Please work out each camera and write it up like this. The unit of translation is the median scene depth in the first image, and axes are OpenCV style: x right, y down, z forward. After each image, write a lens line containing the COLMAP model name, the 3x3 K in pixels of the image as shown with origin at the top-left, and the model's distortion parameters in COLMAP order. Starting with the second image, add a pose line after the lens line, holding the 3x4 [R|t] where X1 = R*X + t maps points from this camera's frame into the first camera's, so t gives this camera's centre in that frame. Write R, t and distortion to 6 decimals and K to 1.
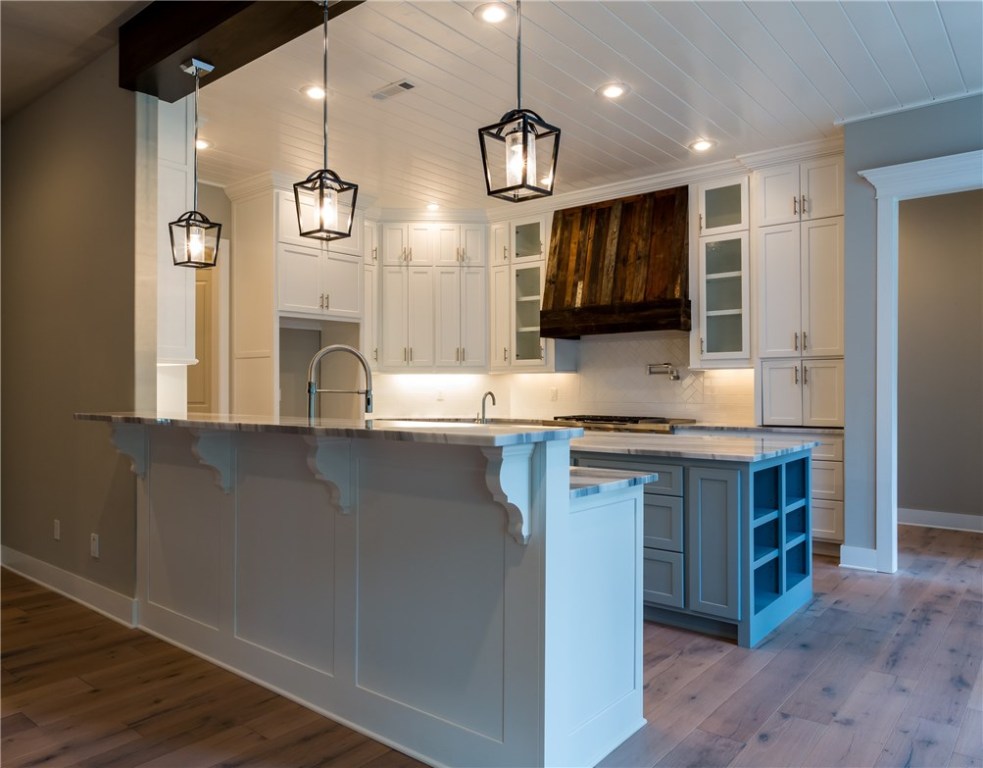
lens RADIAL K [[680.8, 0, 485.2], [0, 680.8, 386.1], [0, 0, 1]] dist [0.002527, 0.000623]
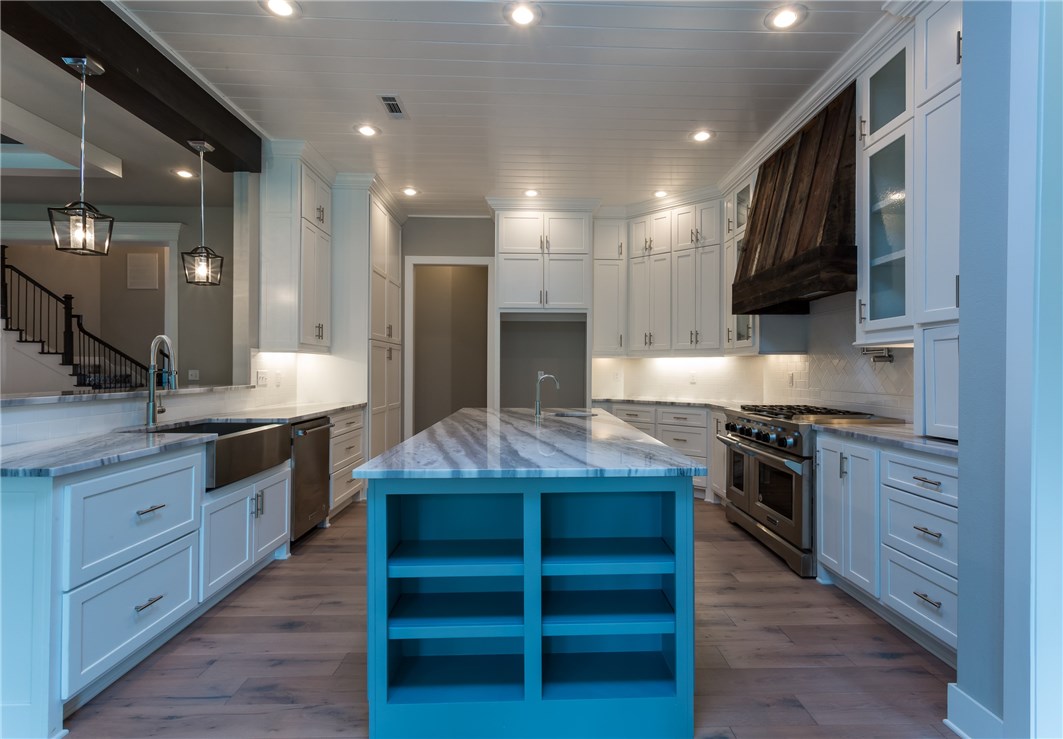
lens RADIAL K [[532.9, 0, 551.4], [0, 532.9, 370.2], [0, 0, 1]] dist [0.002333, 0.002554]
pose [[0.688261, 0.005464, -0.725443, 0.465048], [-0.004645, 0.999984, 0.003125, -0.000359], [0.725449, 0.001219, 0.688275, 0.389357]]
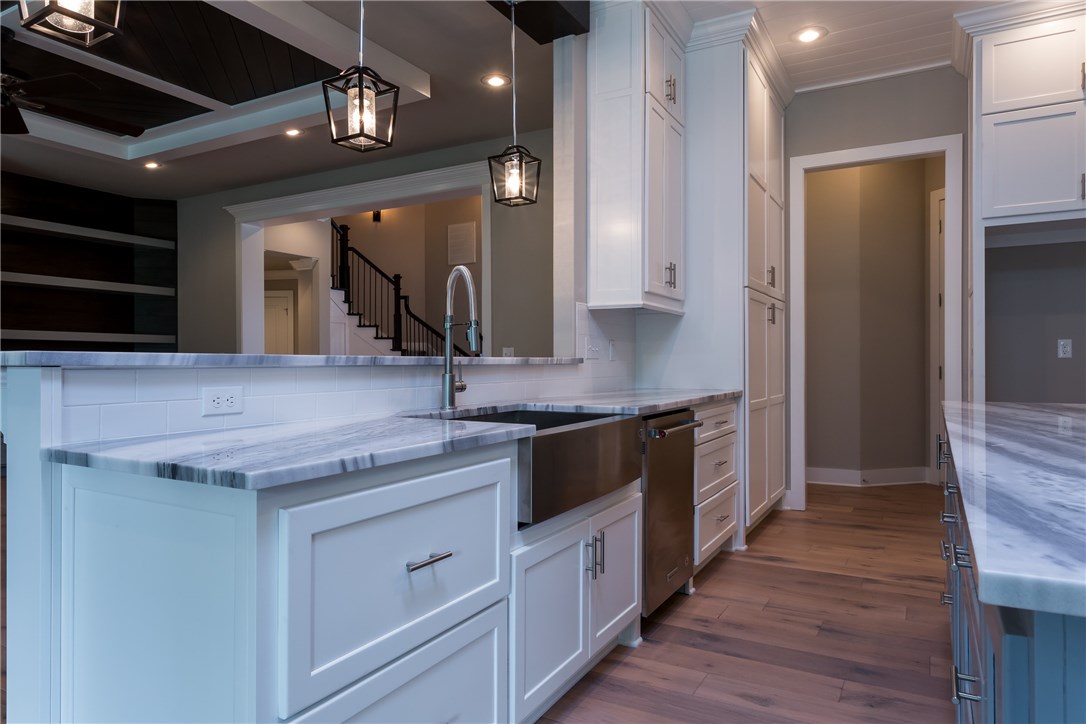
lens RADIAL K [[697.2, 0, 536.6], [0, 697.2, 362.4], [0, 0, 1]] dist [-0.003341, 0.001446]
pose [[0.201616, 0.001283, -0.979464, 0.277070], [0.004387, 0.999988, 0.002213, 0.024116], [0.979455, -0.004743, 0.201608, 0.427493]]
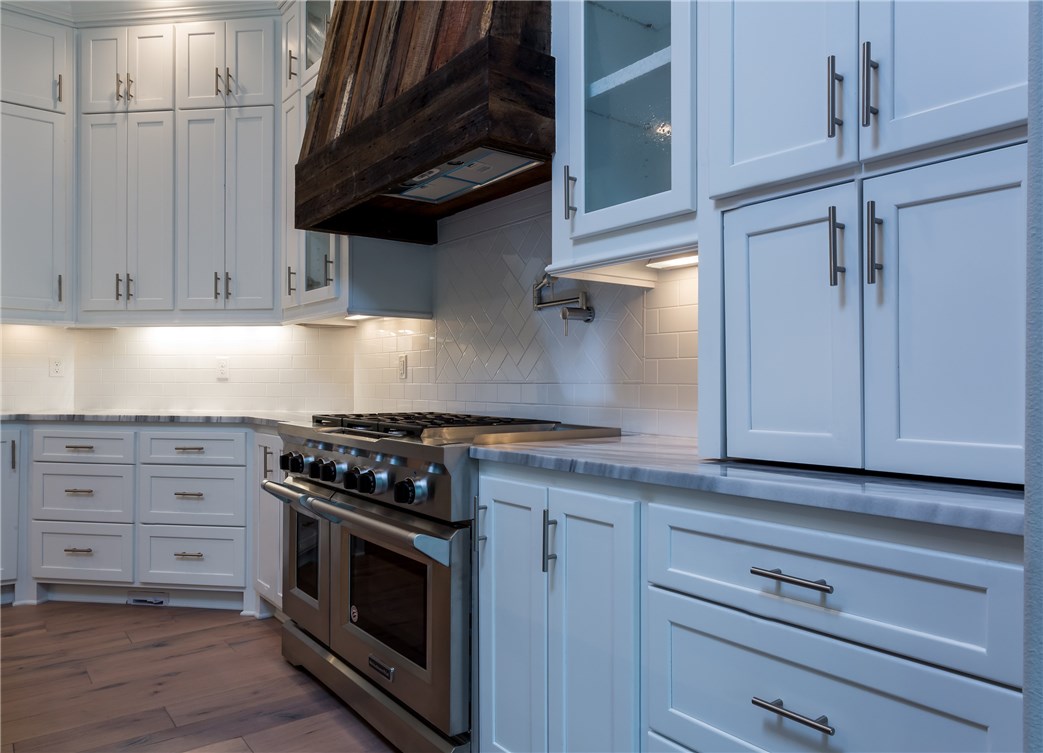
lens RADIAL K [[751.2, 0, 518.1], [0, 751.2, 376.5], [0, 0, 1]] dist [-0.000958, 0.001188]
pose [[0.978599, 0.003604, -0.205743, 0.346514], [-0.004275, 0.999987, -0.002816, 0.024357], [0.205731, 0.003635, 0.978602, 0.627276]]
